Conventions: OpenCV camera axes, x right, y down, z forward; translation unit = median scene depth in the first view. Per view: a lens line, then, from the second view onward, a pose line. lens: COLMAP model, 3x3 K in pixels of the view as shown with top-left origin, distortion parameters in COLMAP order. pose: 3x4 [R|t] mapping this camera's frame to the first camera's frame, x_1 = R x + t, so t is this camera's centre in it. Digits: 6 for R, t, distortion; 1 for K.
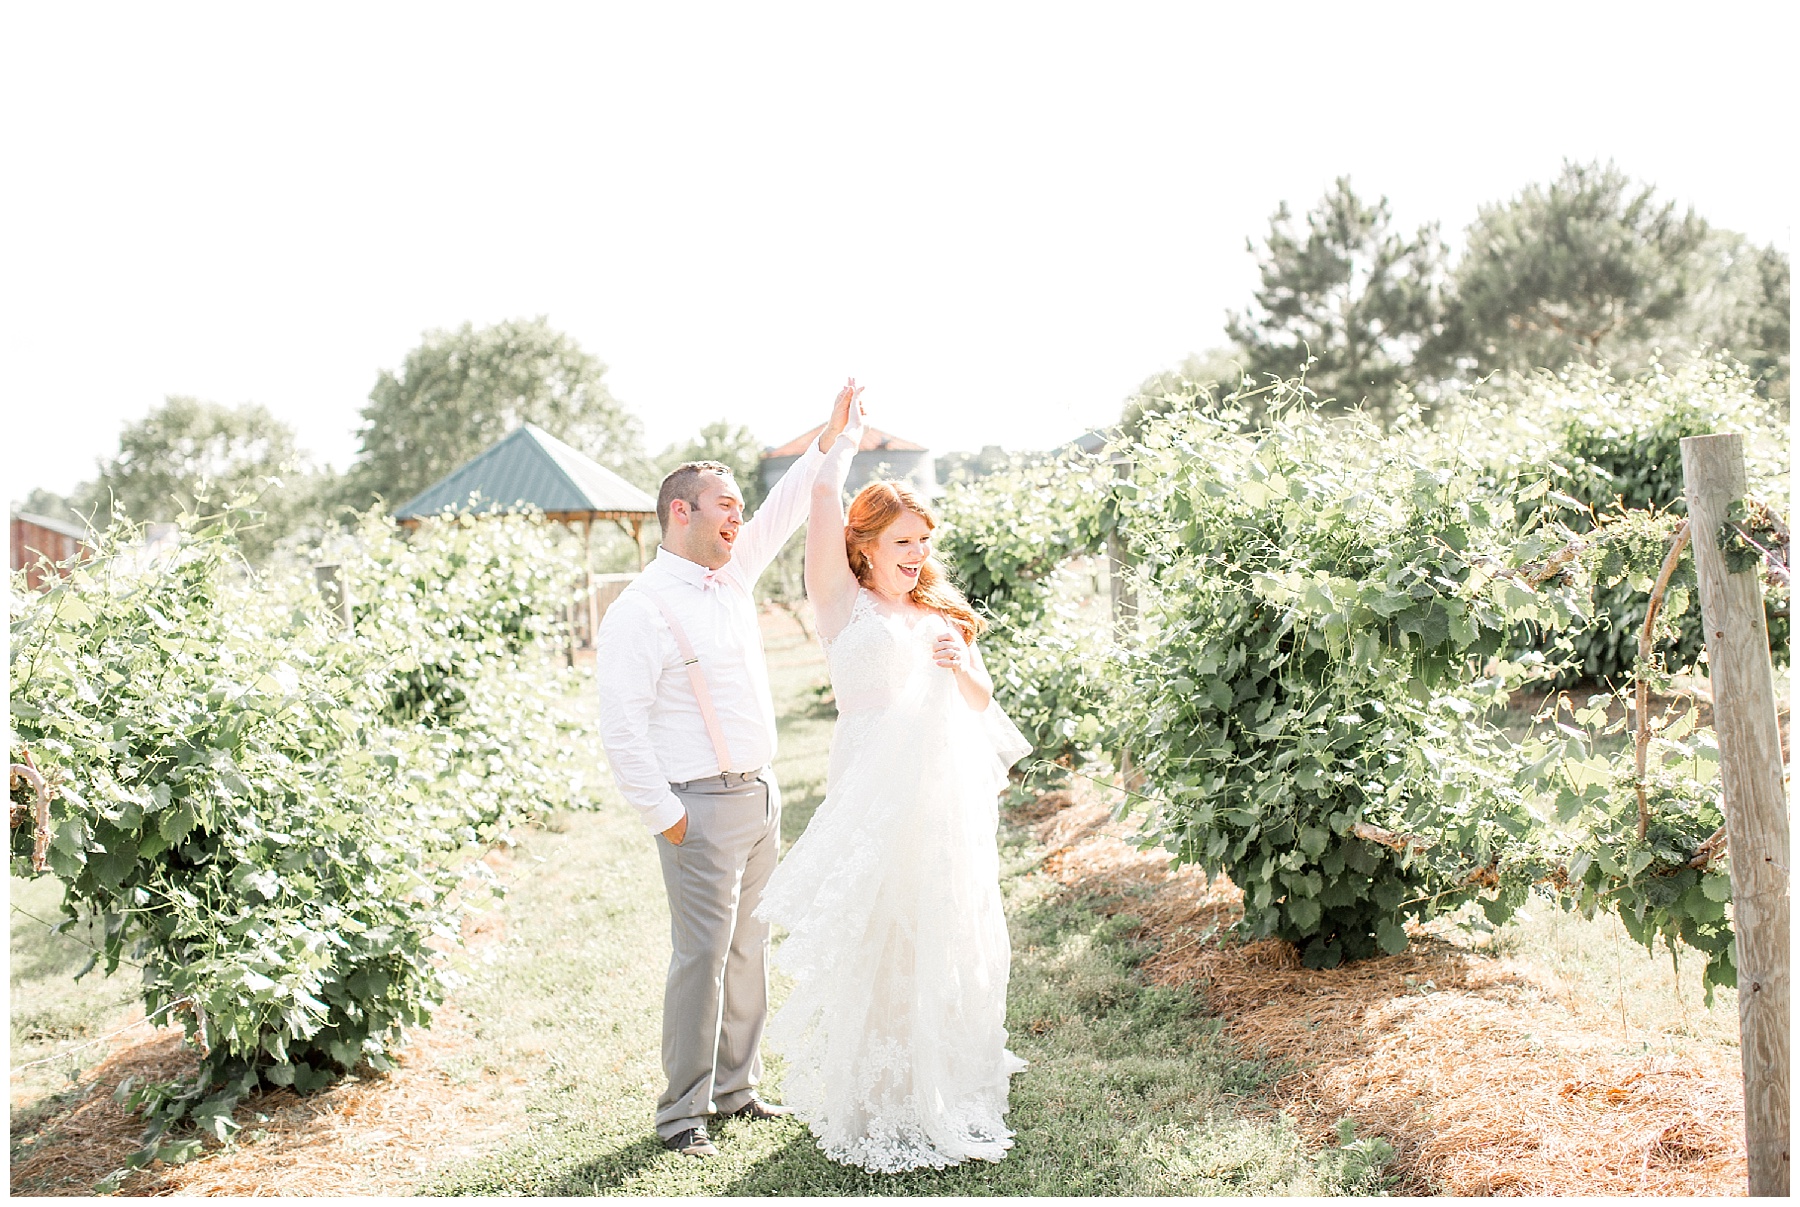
lens RADIAL K [[2653.1, 0, 893.7], [0, 2653.1, 544.3], [0, 0, 1]] dist [-0.216046, 0.517122]
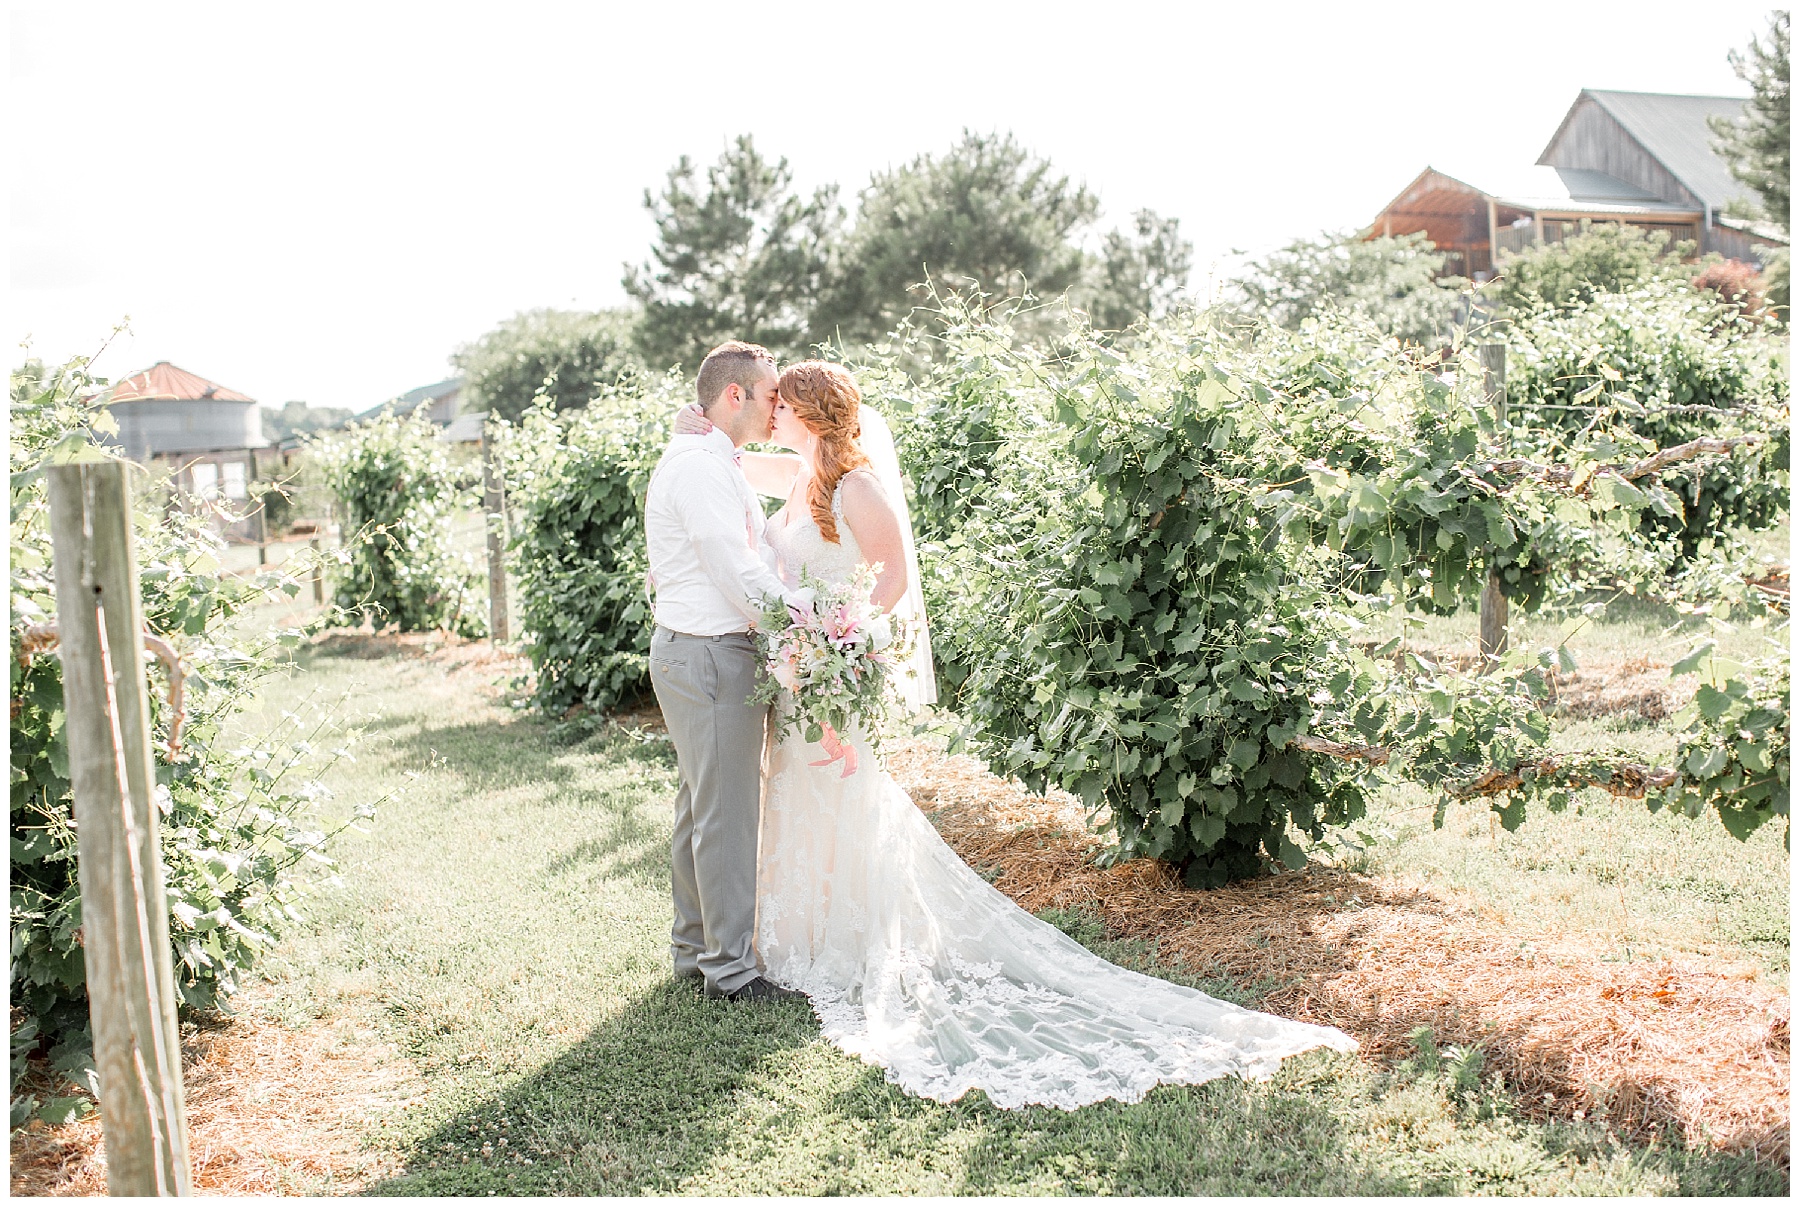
lens RADIAL K [[2653.1, 0, 893.7], [0, 2653.1, 544.3], [0, 0, 1]] dist [-0.216046, 0.517122]
pose [[0.964152, 0.024231, 0.264240, -0.212923], [-0.027608, 0.999578, 0.009073, 0.027666], [-0.263909, -0.016043, 0.964414, 0.086532]]
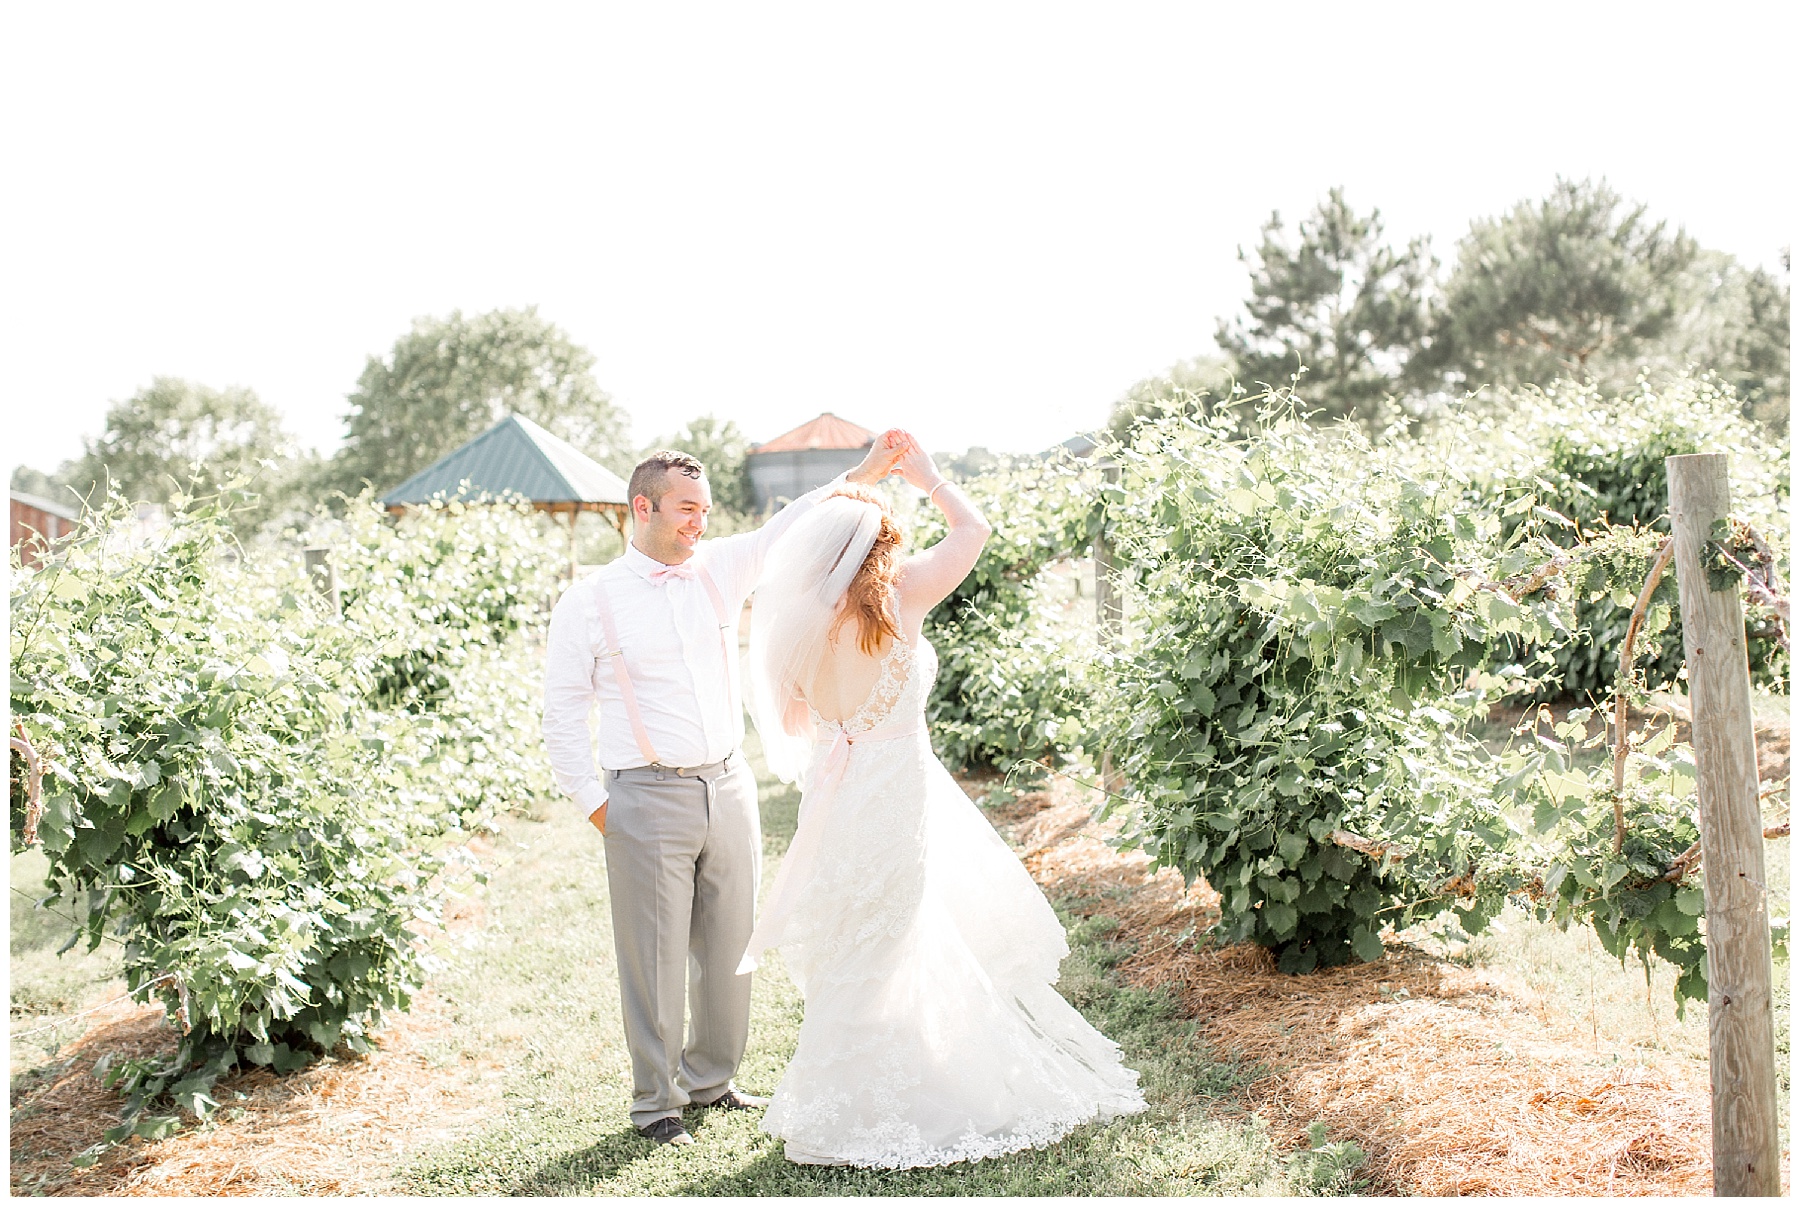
lens RADIAL K [[2653.1, 0, 893.7], [0, 2653.1, 544.3], [0, 0, 1]] dist [-0.216046, 0.517122]
pose [[0.999657, 0.025430, 0.006253, -0.002044], [-0.025432, 0.999677, 0.000229, 0.000468], [-0.006245, -0.000388, 0.999980, -0.006424]]
